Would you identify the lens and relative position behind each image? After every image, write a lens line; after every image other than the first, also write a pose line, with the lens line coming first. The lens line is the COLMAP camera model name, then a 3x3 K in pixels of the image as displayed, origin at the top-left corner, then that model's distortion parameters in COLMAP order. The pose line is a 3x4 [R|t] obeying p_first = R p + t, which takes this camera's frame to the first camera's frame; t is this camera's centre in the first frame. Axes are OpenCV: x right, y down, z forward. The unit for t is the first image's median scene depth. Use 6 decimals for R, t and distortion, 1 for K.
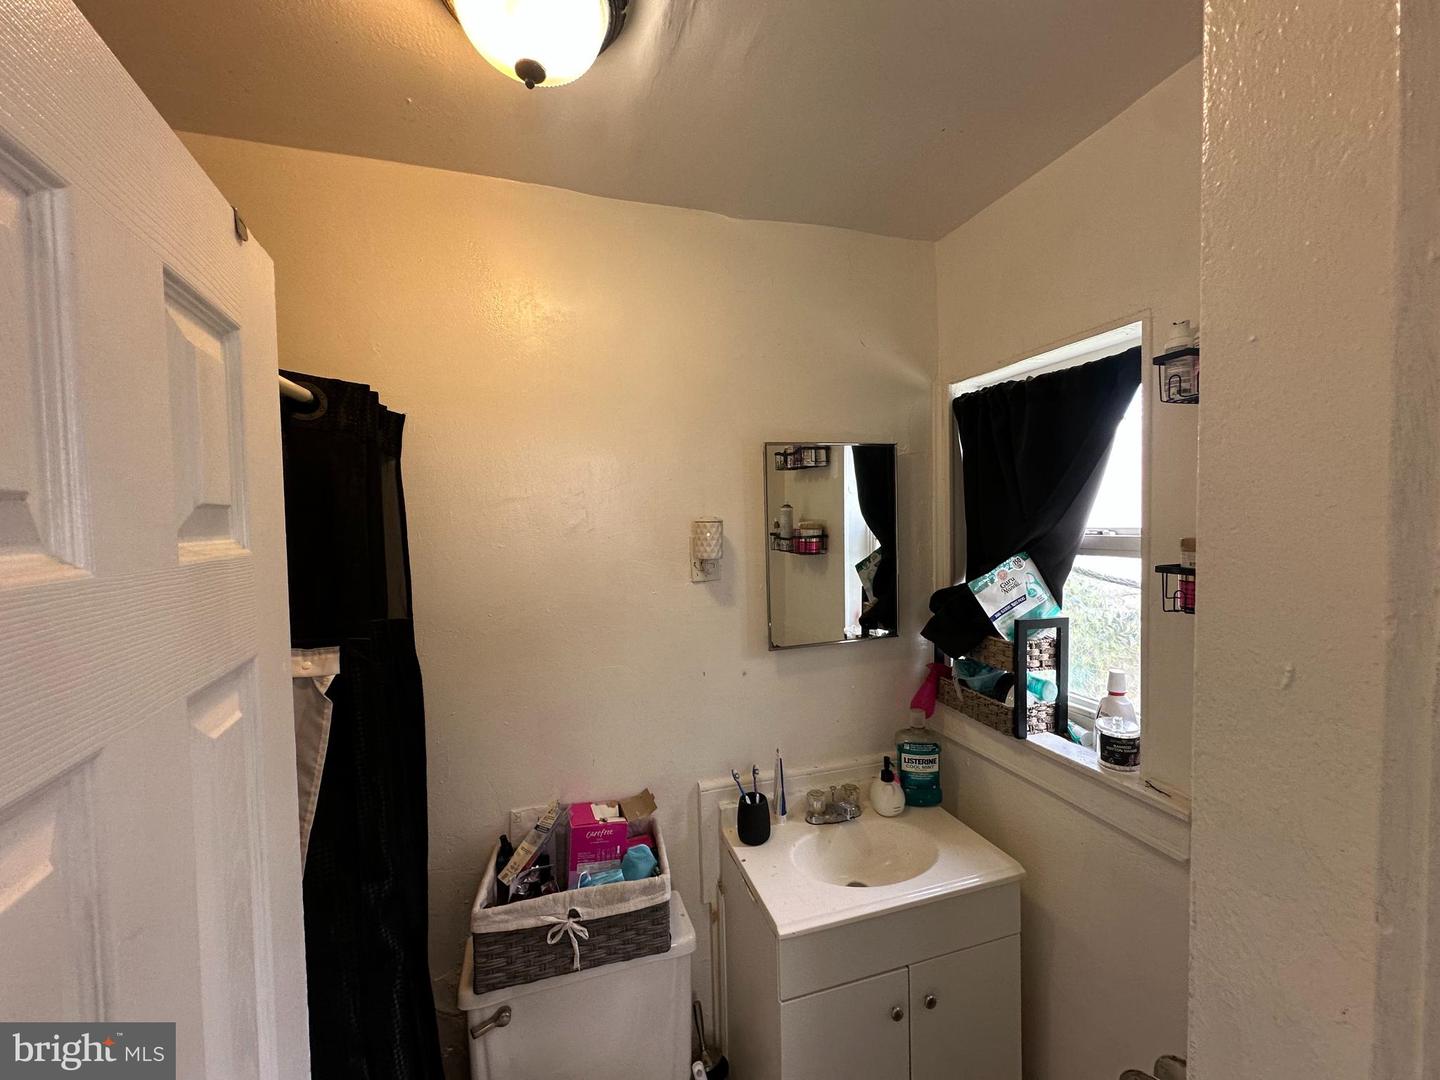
lens RADIAL K [[578.5, 0, 721.1], [0, 578.5, 540.7], [0, 0, 1]] dist [-0.001370, 0.000446]
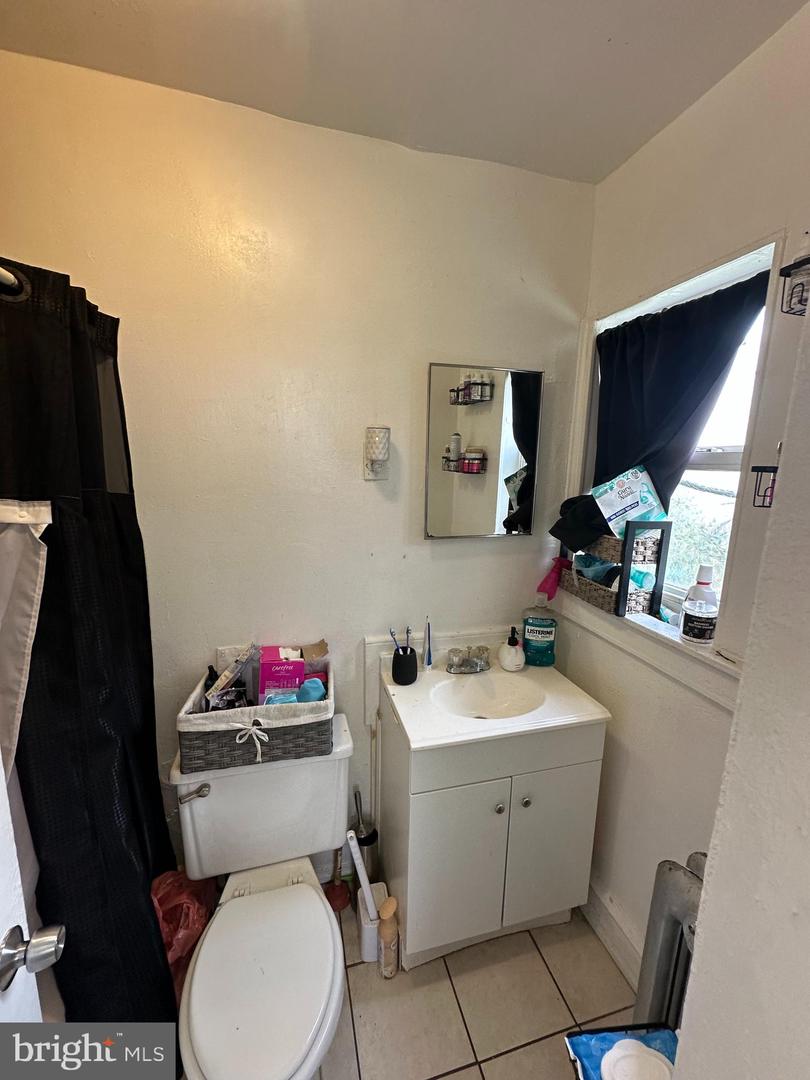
lens RADIAL K [[433.9, 0, 405.0], [0, 433.9, 540.0], [0, 0, 1]] dist [-0.001370, 0.000446]
pose [[0.998292, 0.050838, -0.028788, 0.073583], [-0.046356, 0.989163, 0.139315, 0.070008], [0.035559, -0.137742, 0.989830, 0.081721]]
